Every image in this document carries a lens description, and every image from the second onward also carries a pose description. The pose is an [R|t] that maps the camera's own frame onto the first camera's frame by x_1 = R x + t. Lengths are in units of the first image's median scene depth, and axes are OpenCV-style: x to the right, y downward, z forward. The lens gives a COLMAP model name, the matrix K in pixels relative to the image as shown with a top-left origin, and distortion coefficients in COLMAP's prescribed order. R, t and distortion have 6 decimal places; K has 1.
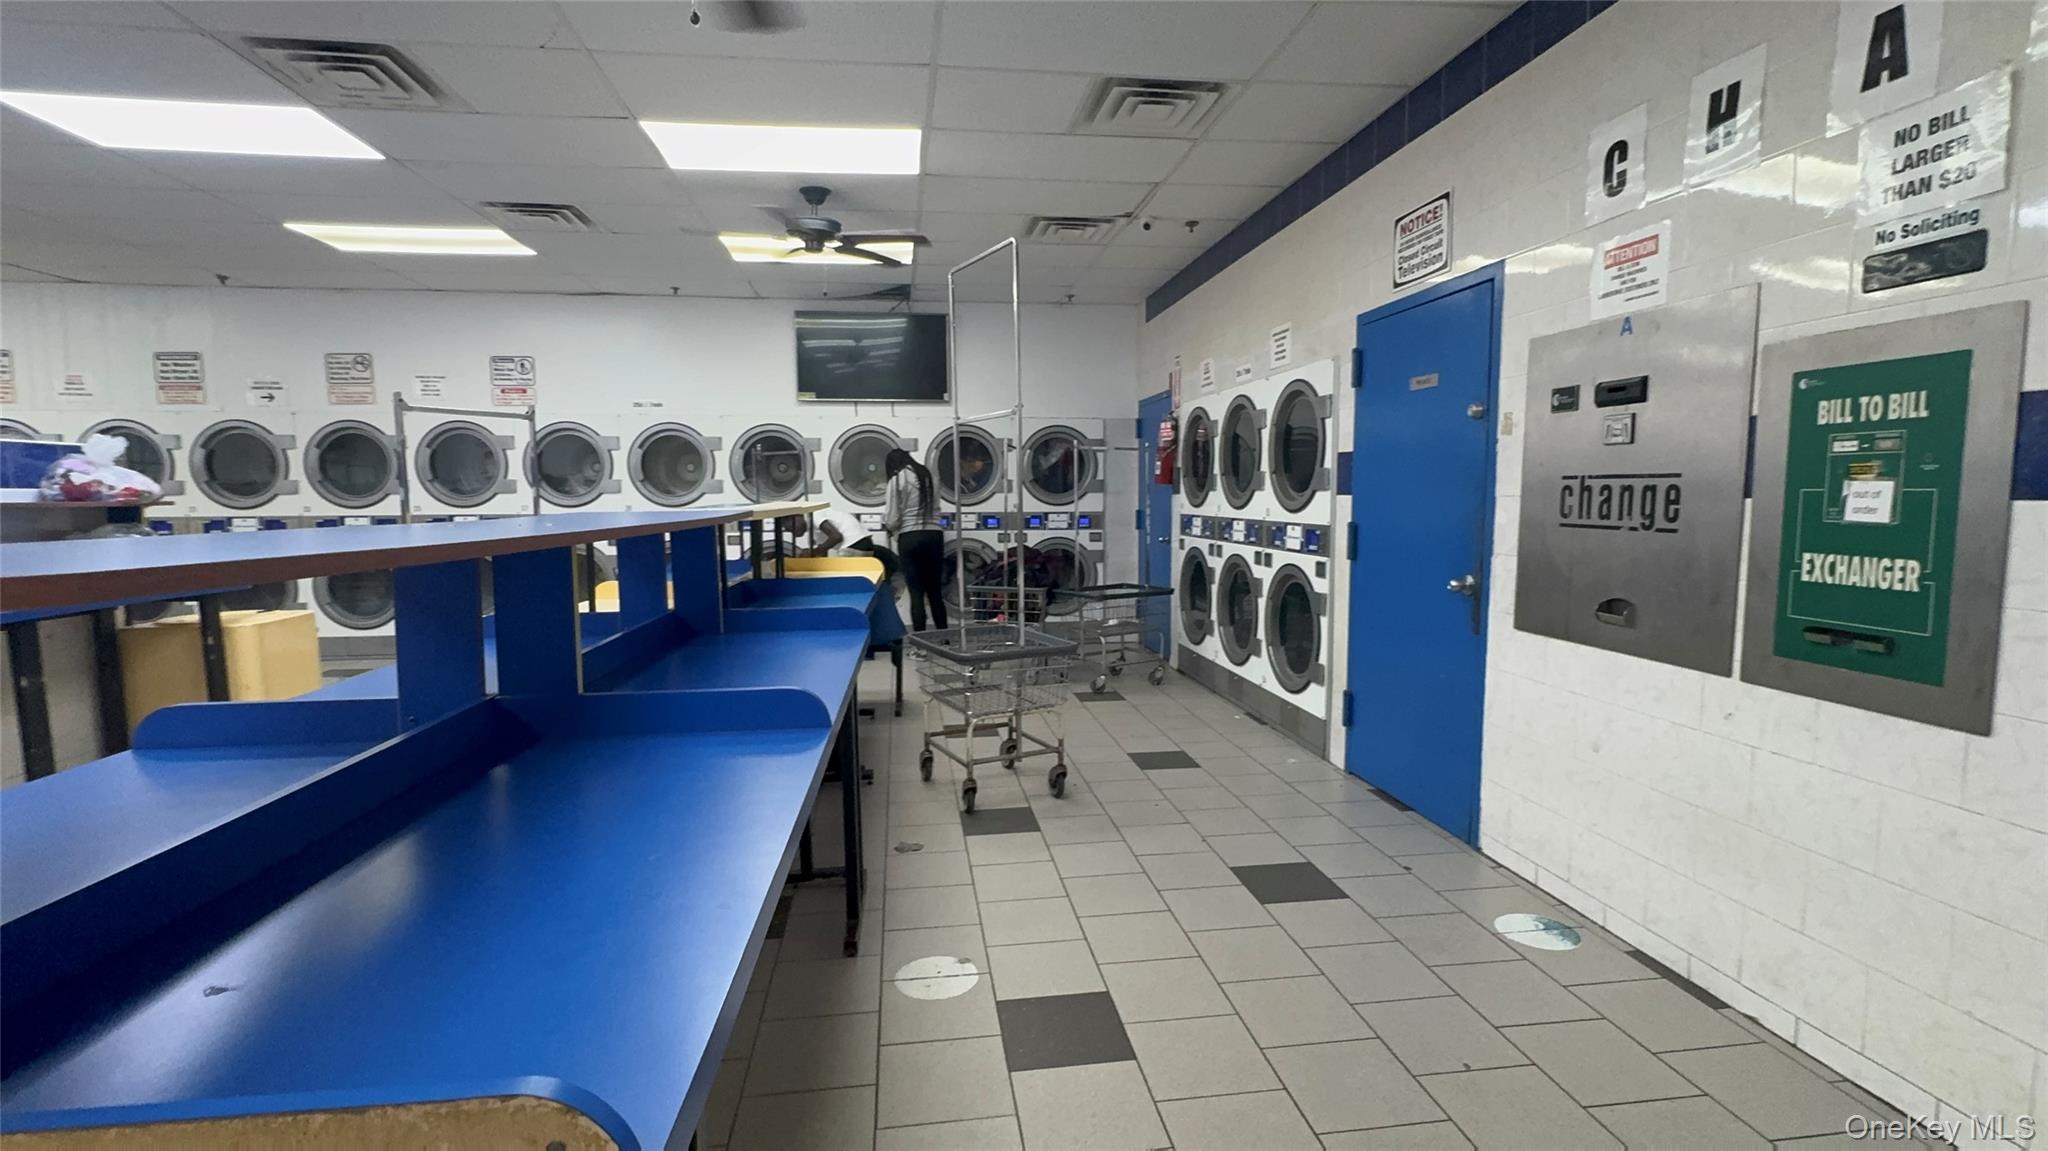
lens RADIAL K [[932.5, 0, 1009.8], [0, 932.5, 589.4], [0, 0, 1]] dist [-0.003623, 0.000853]
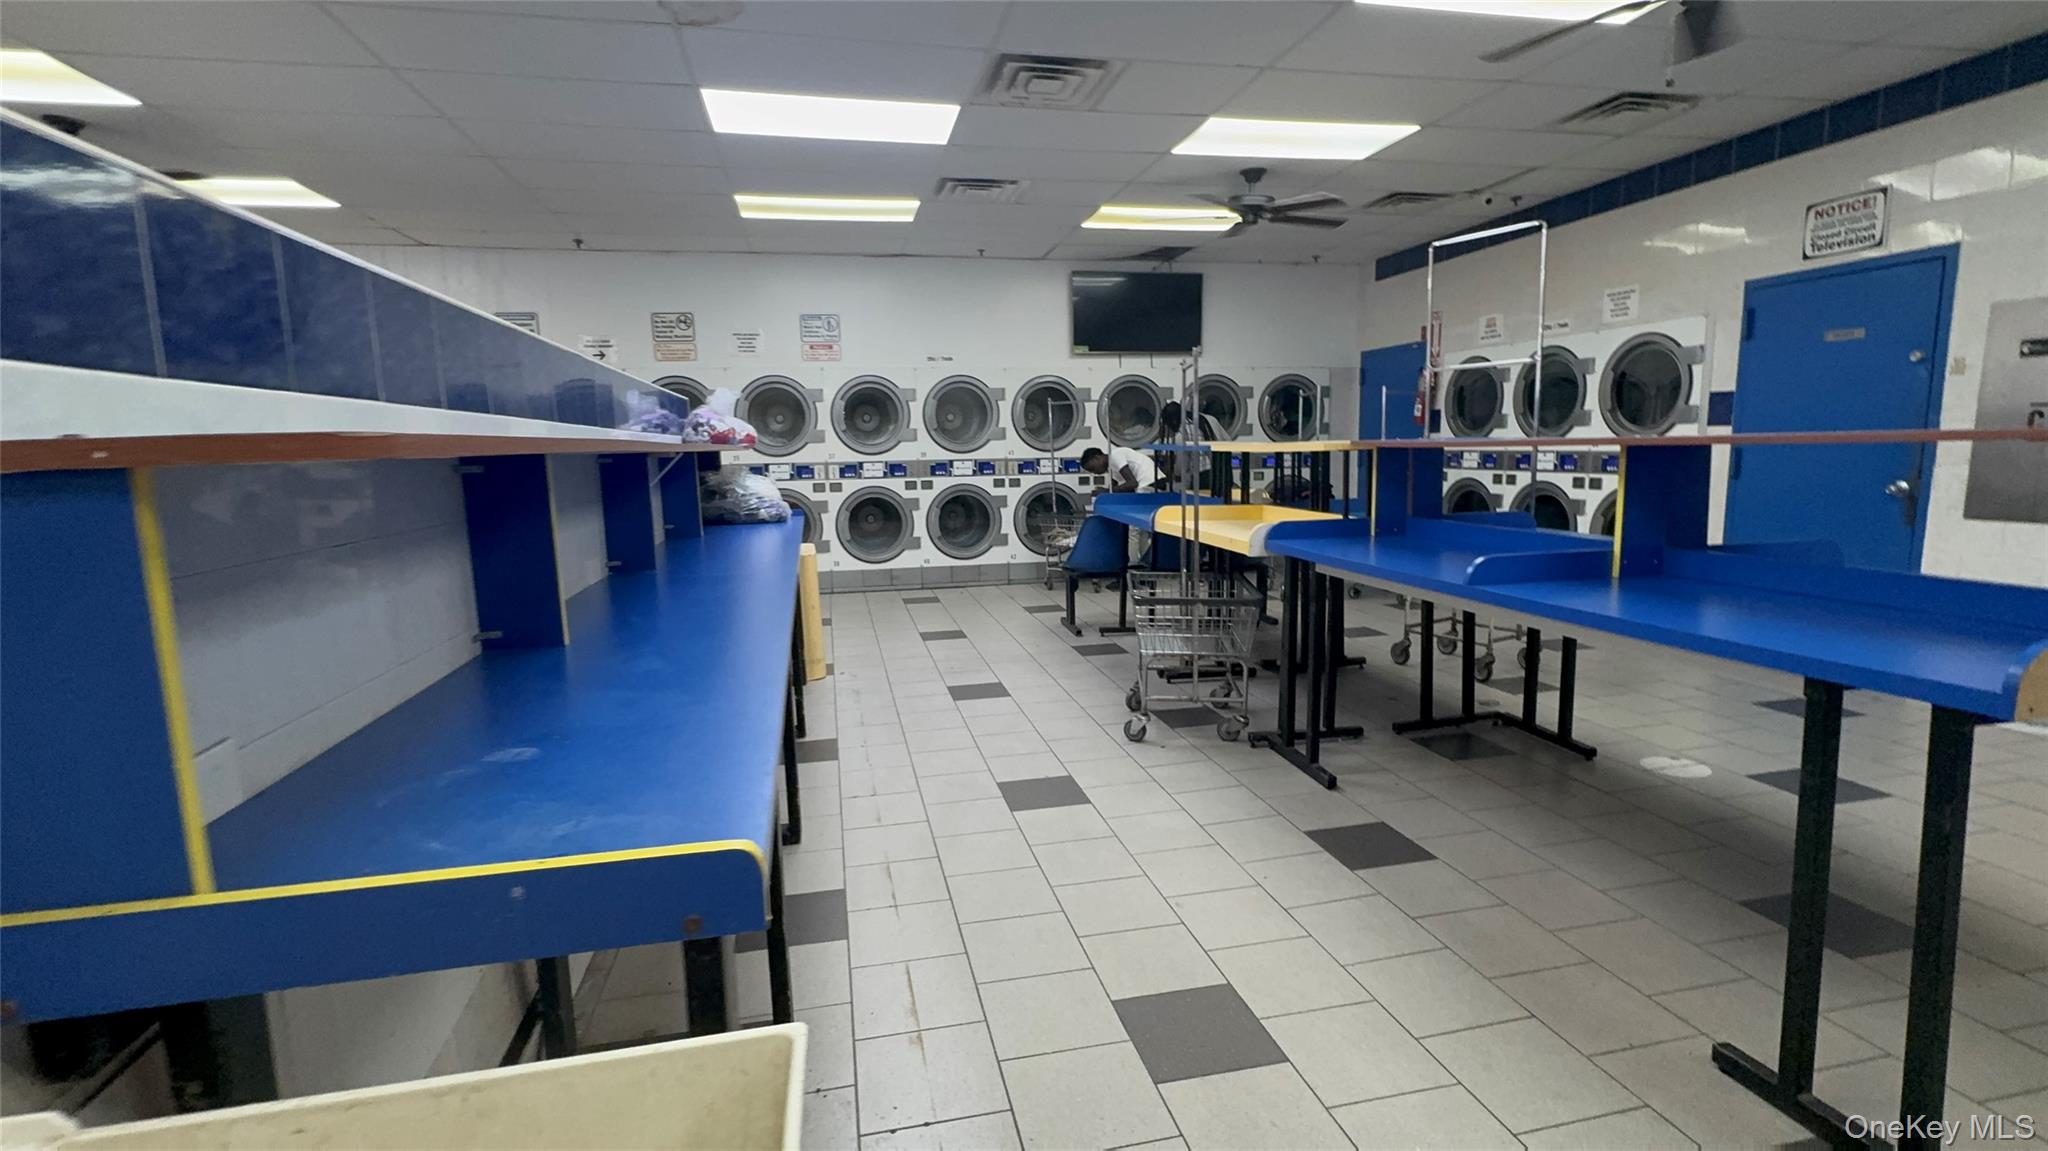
lens RADIAL K [[932.5, 0, 1013.6], [0, 932.5, 589.0], [0, 0, 1]] dist [-0.003623, 0.000853]
pose [[0.996491, -0.029020, 0.078503, -0.446874], [0.025115, 0.998420, 0.050275, 0.019953], [-0.079838, -0.048127, 0.995645, -0.116575]]
